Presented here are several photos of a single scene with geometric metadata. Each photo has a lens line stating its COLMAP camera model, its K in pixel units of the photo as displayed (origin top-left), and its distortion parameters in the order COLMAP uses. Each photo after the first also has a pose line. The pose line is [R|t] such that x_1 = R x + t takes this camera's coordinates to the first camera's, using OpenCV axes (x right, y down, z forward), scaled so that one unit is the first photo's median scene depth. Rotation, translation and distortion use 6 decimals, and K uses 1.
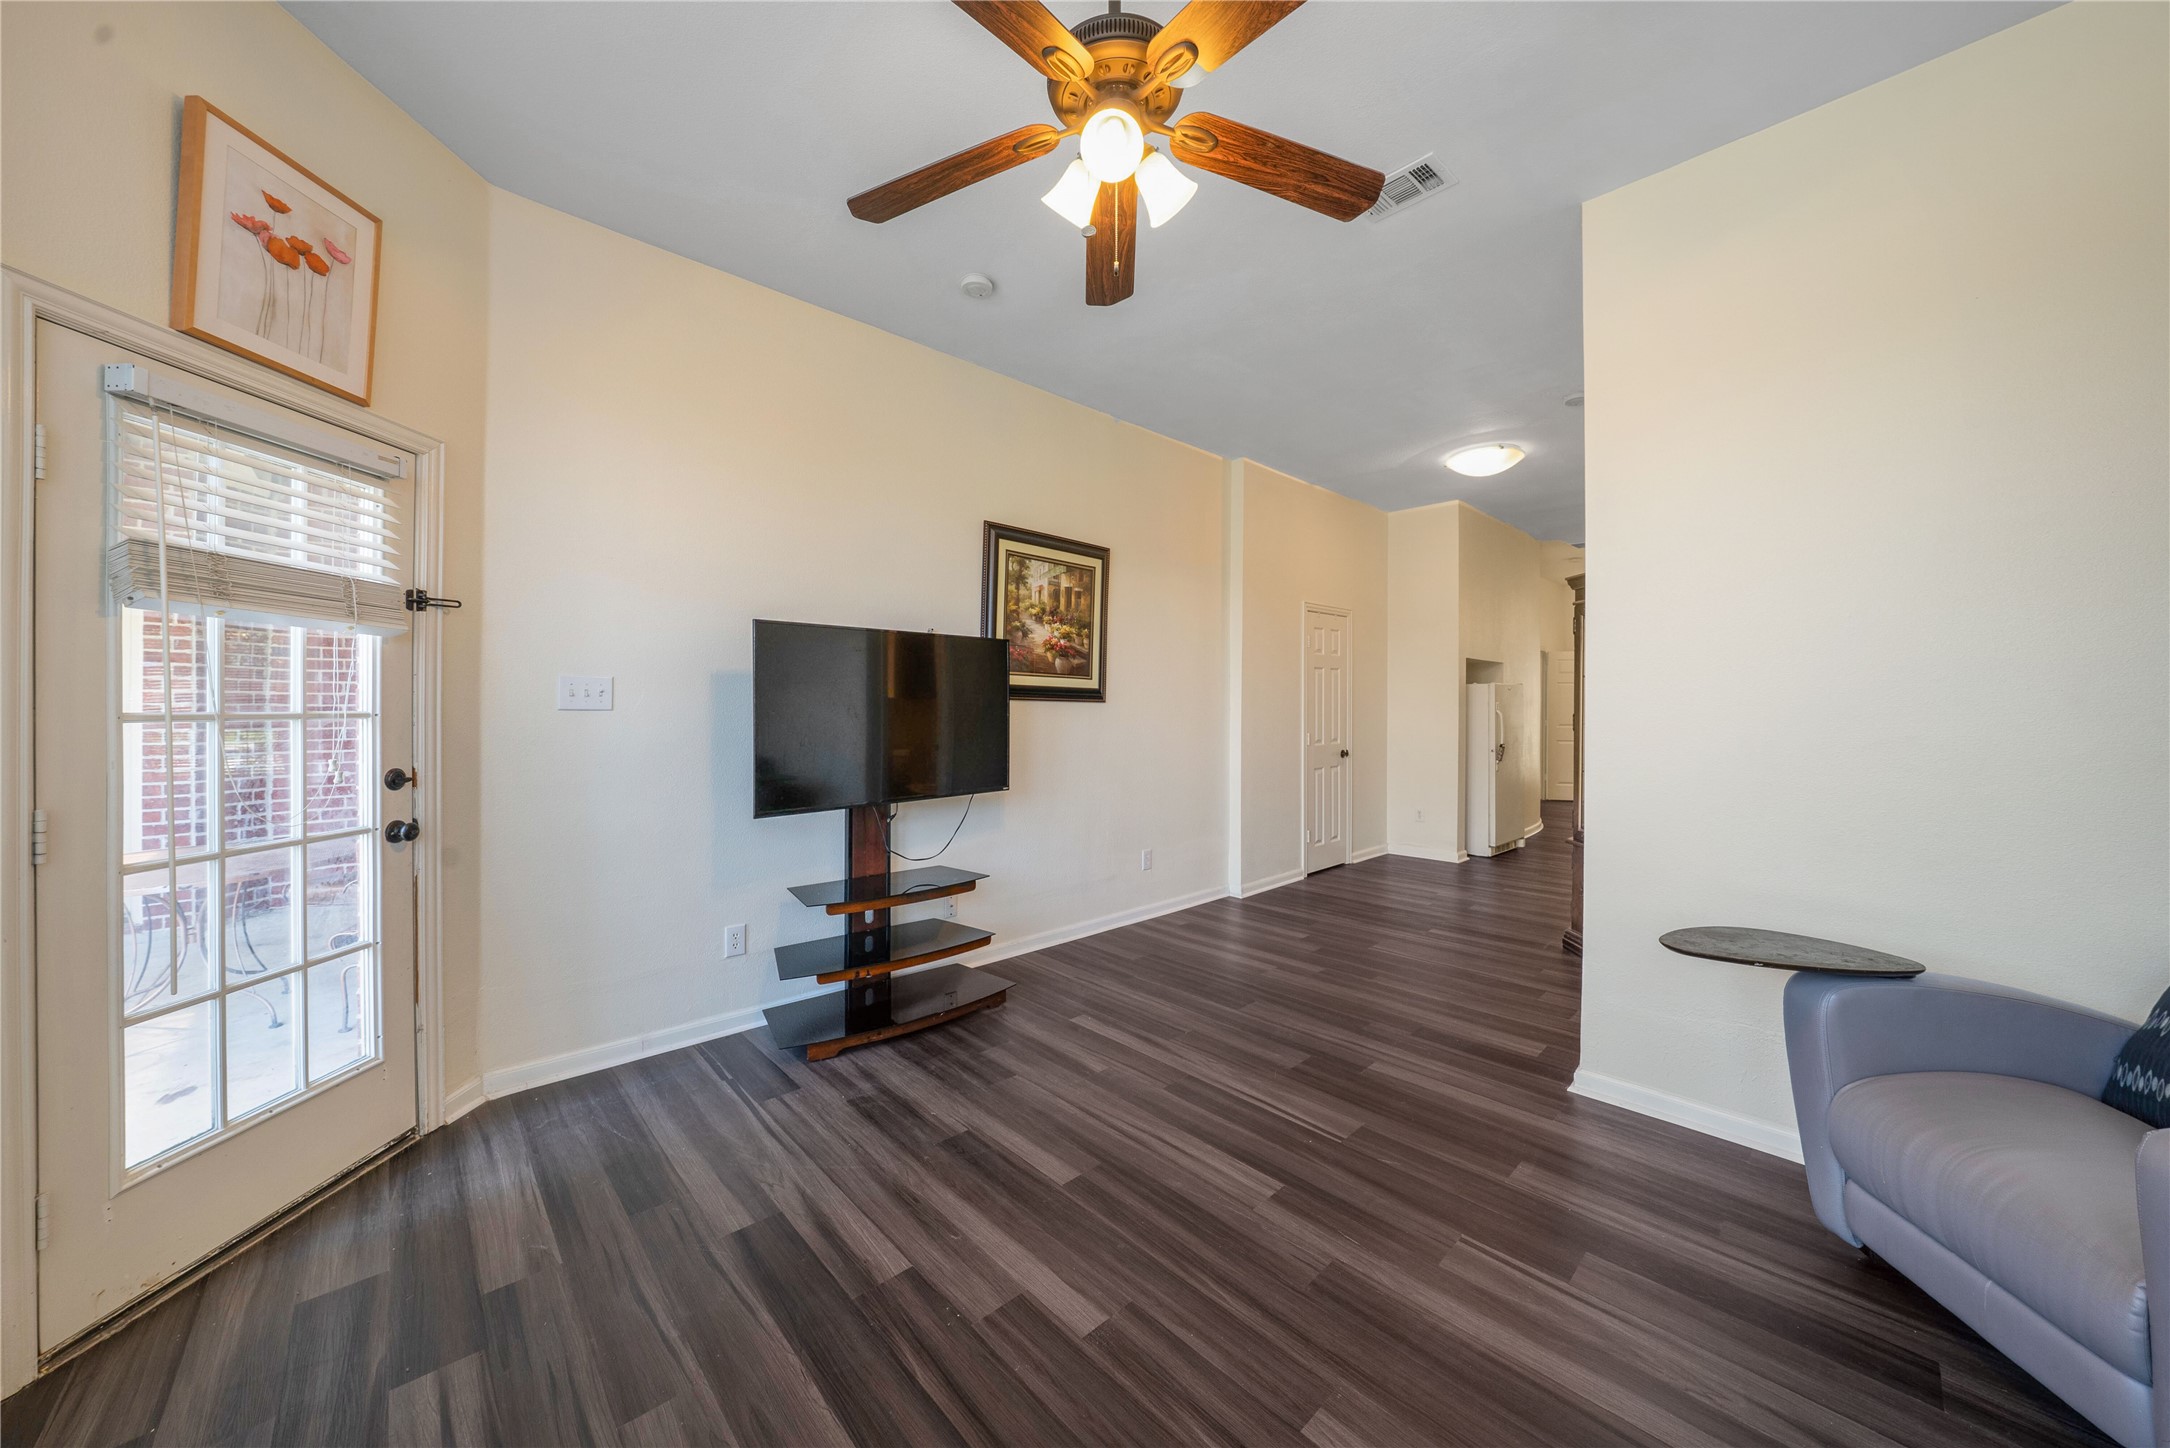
lens RADIAL K [[760.0, 0, 1085.6], [0, 760.0, 717.7], [0, 0, 1]] dist [-0.030964, 0.006429]
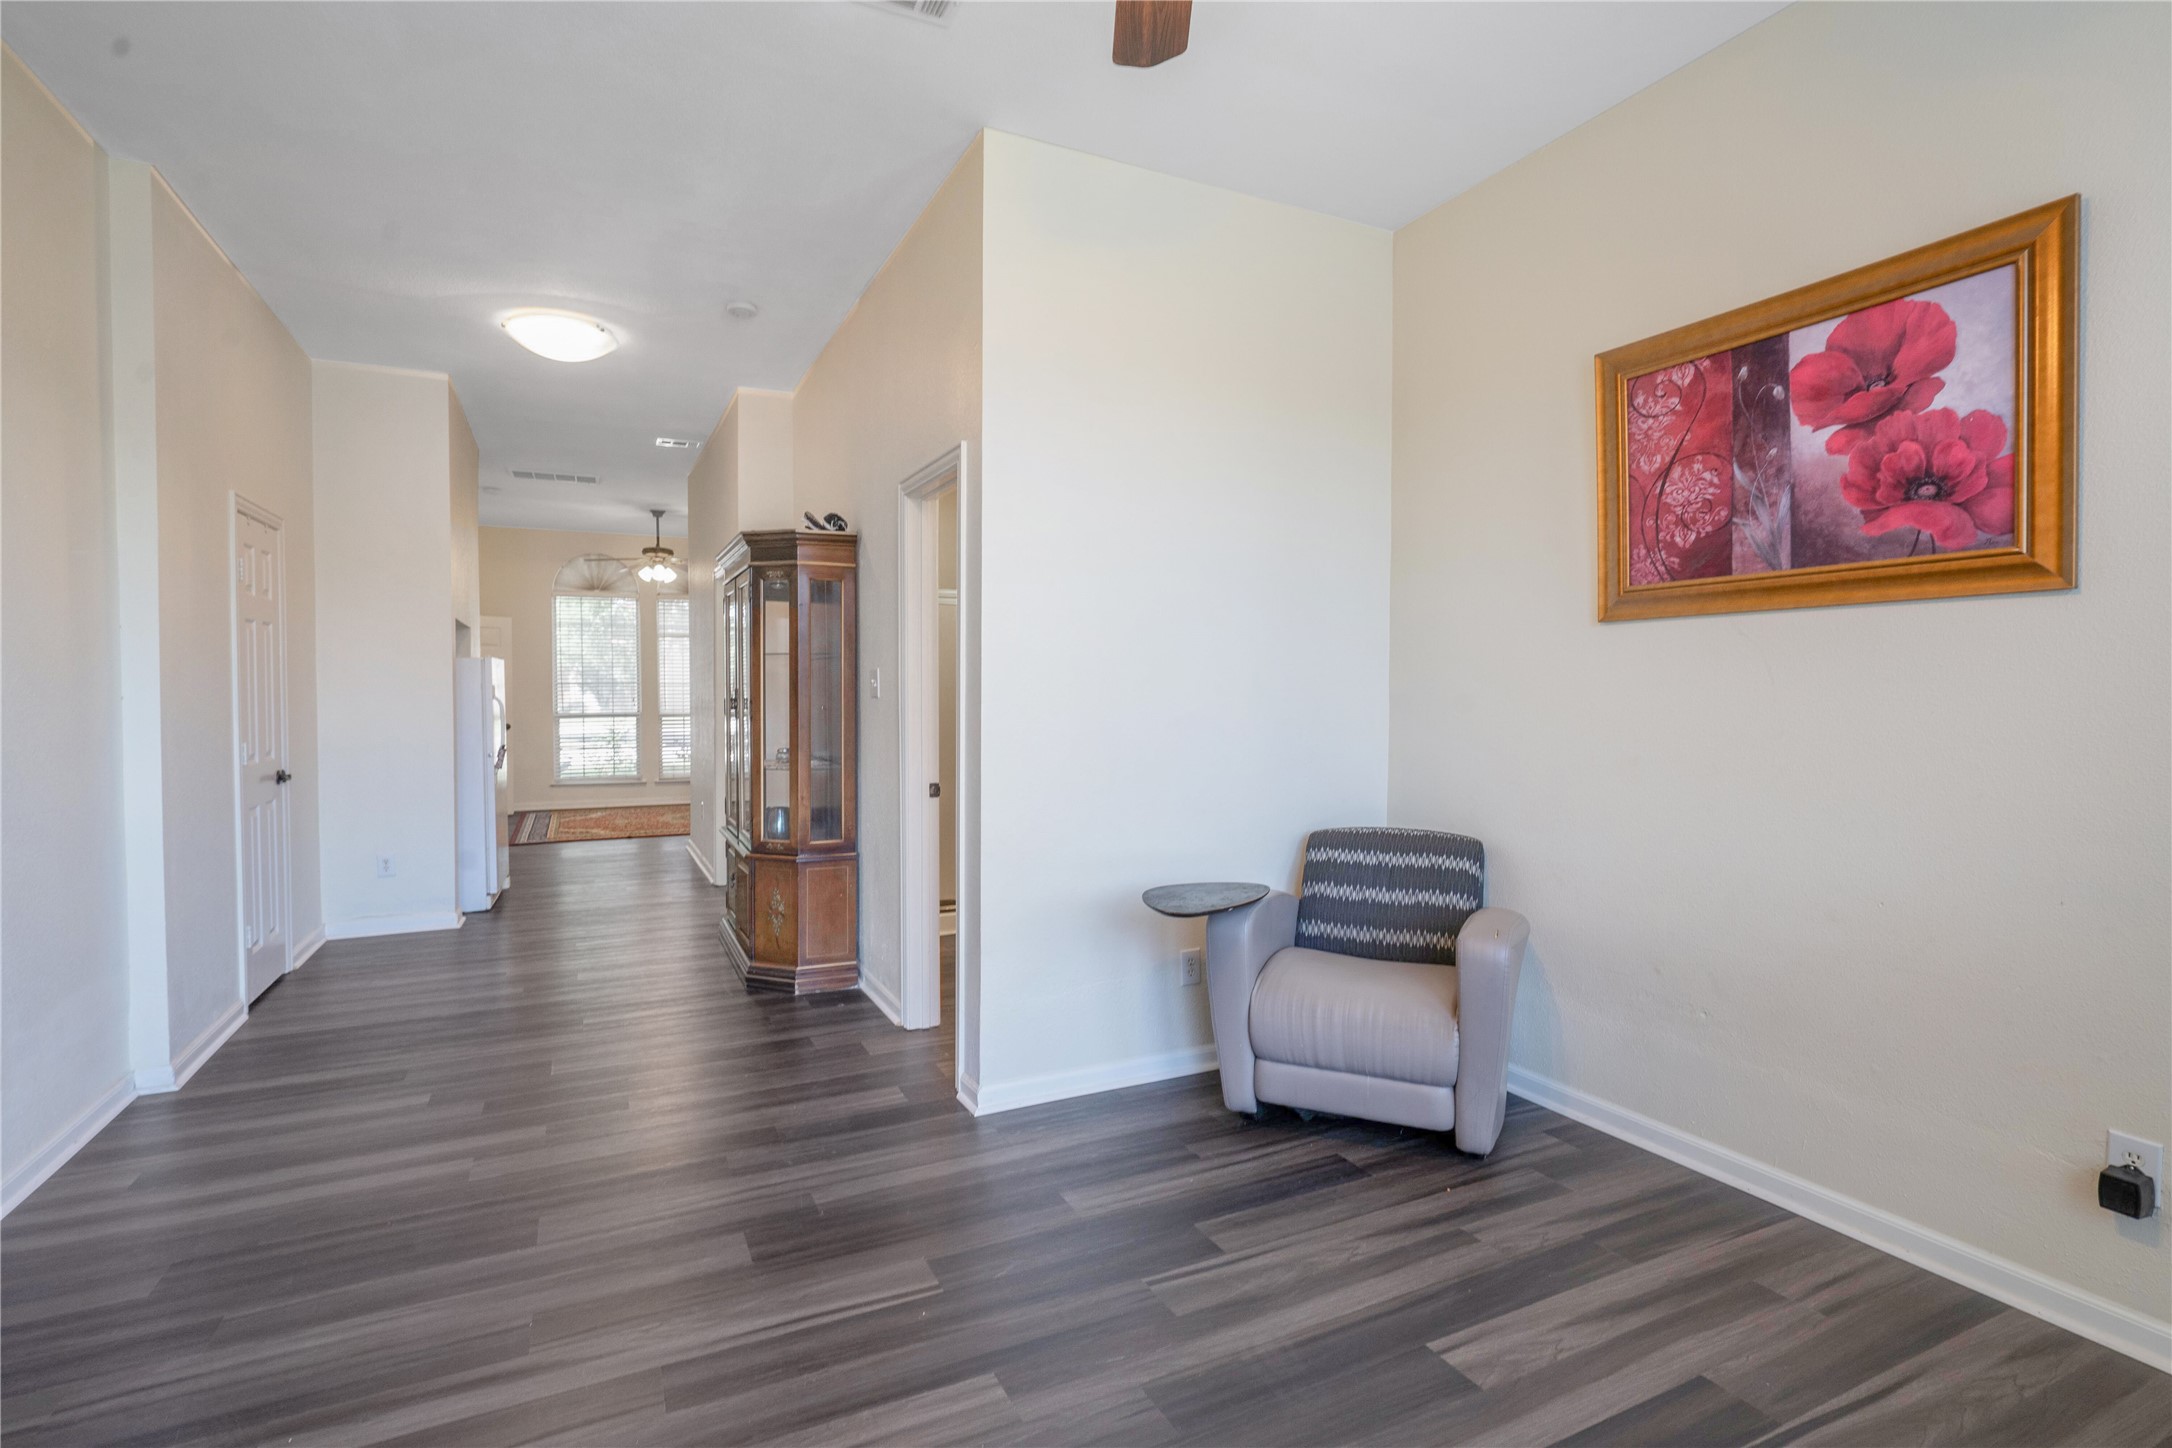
lens RADIAL K [[1021.3, 0, 1081.6], [0, 1021.3, 756.0], [0, 0, 1]] dist [0.001132, -0.000087]
pose [[0.291885, -0.061984, 0.954443, -0.510841], [0.013799, 0.998067, 0.060598, -0.013091], [-0.956354, -0.004518, 0.292176, 0.550255]]
